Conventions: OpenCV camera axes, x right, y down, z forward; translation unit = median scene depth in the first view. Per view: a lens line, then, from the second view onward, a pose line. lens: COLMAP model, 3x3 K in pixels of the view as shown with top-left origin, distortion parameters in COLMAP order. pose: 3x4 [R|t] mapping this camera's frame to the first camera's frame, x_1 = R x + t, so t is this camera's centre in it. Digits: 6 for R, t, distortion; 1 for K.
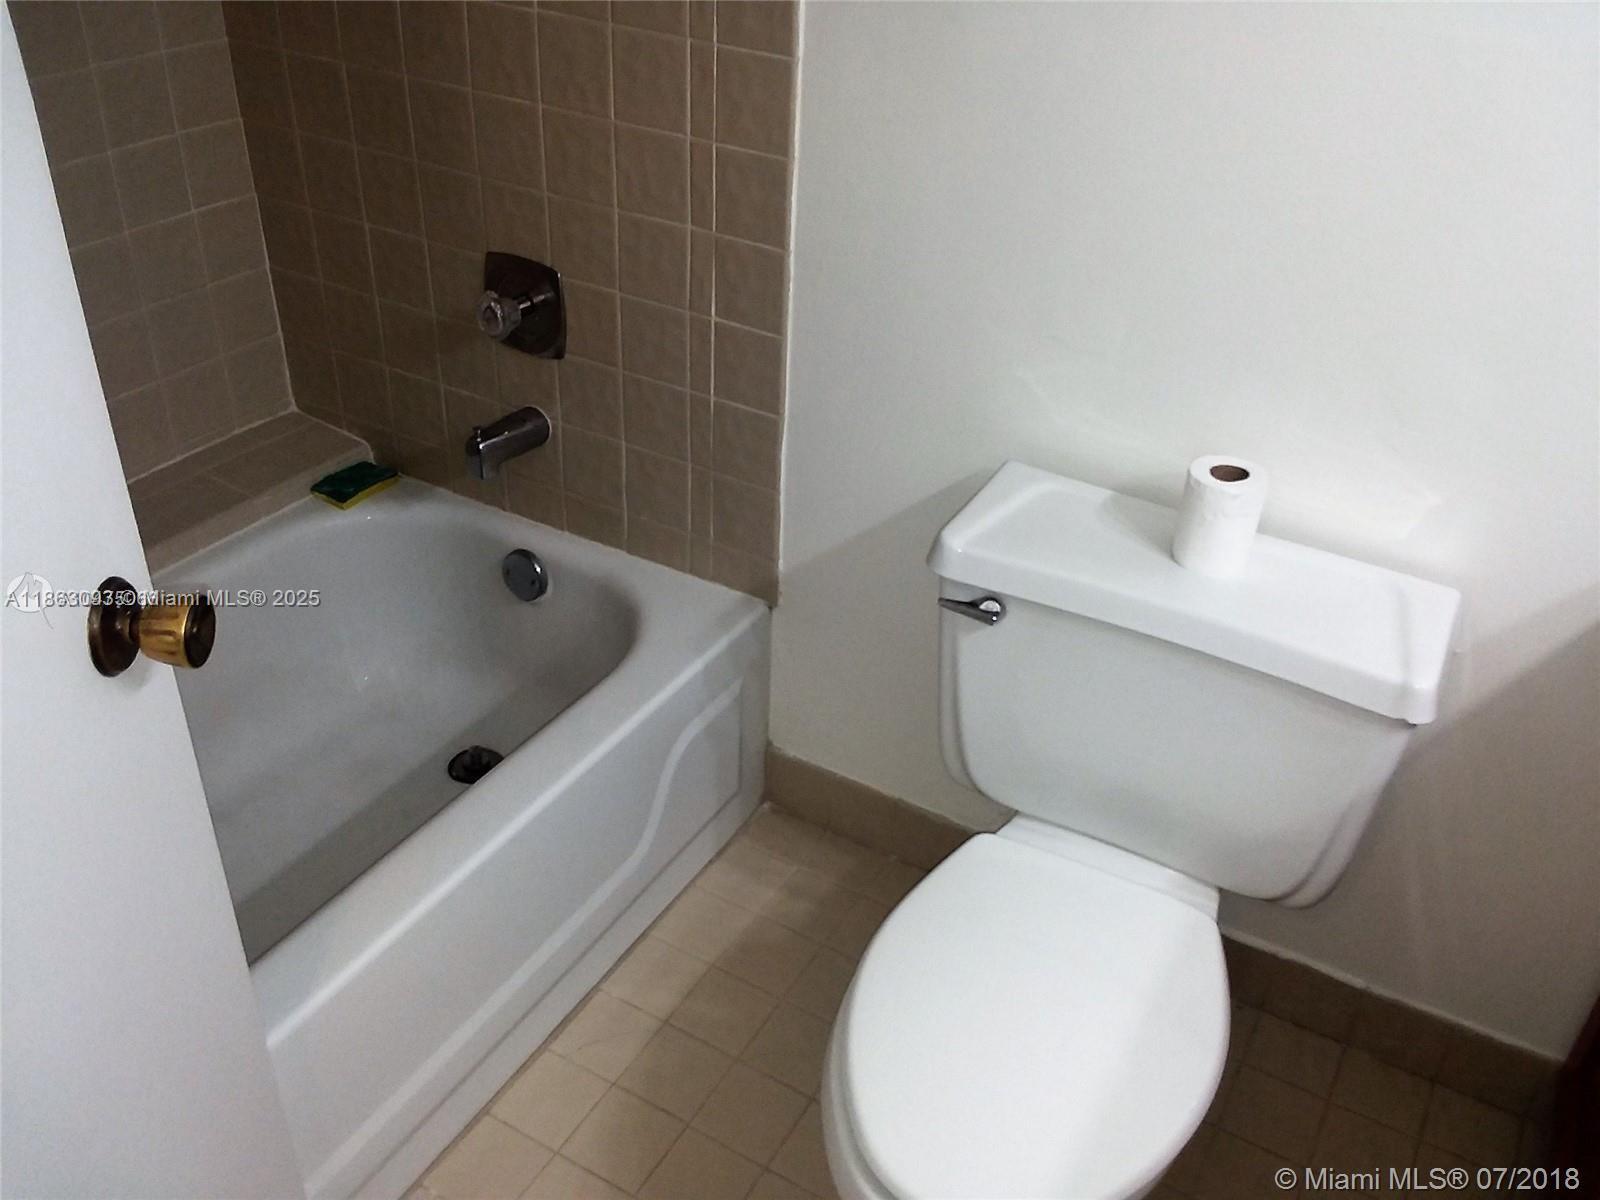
lens RADIAL K [[1404.9, 0, 824.9], [0, 1404.9, 581.3], [0, 0, 1]] dist [0.064893, -0.071891]
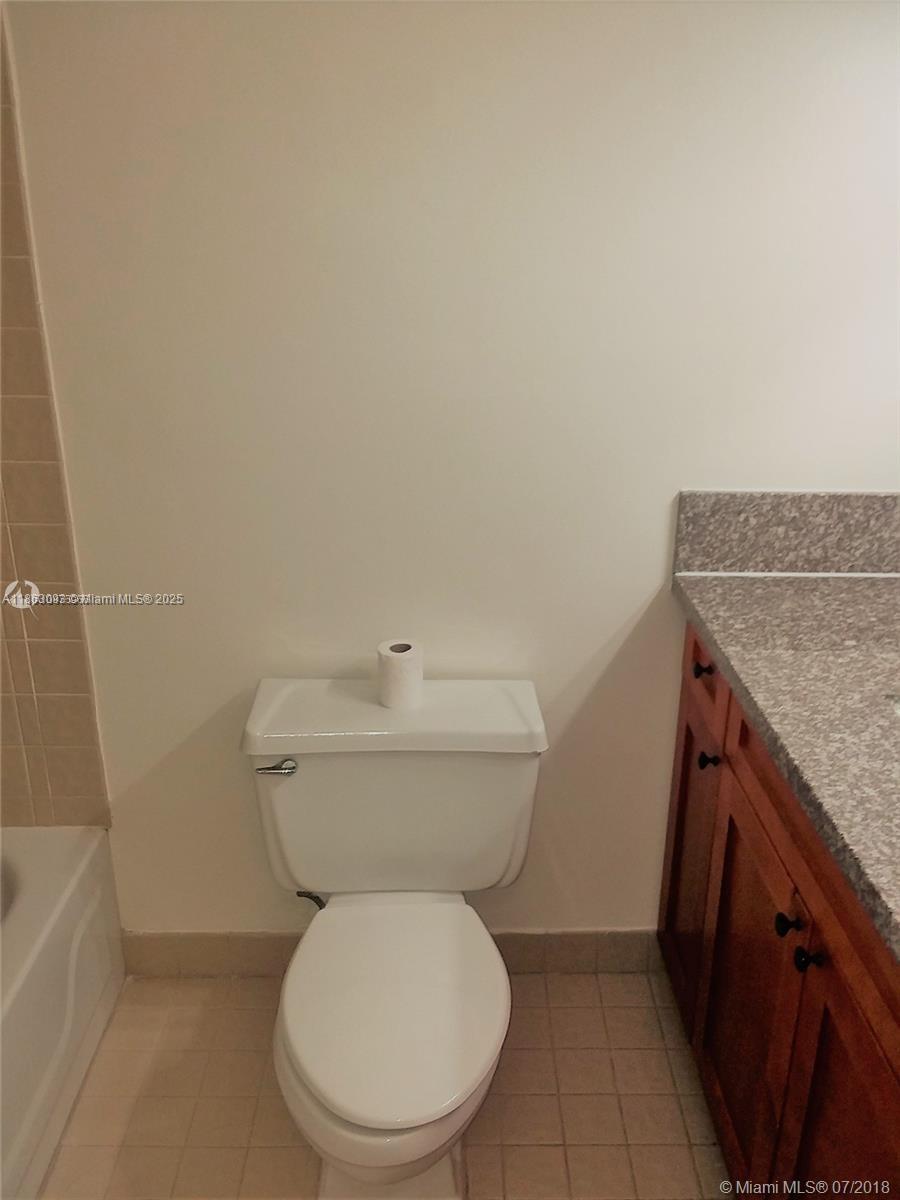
lens RADIAL K [[1053.6, 0, 457.6], [0, 1053.6, 606.3], [0, 0, 1]] dist [0.064893, -0.071891]
pose [[0.870088, -0.216135, 0.442982, -0.160968], [0.293890, 0.948989, -0.114226, 0.032097], [-0.395697, 0.229575, 0.889224, -0.137586]]
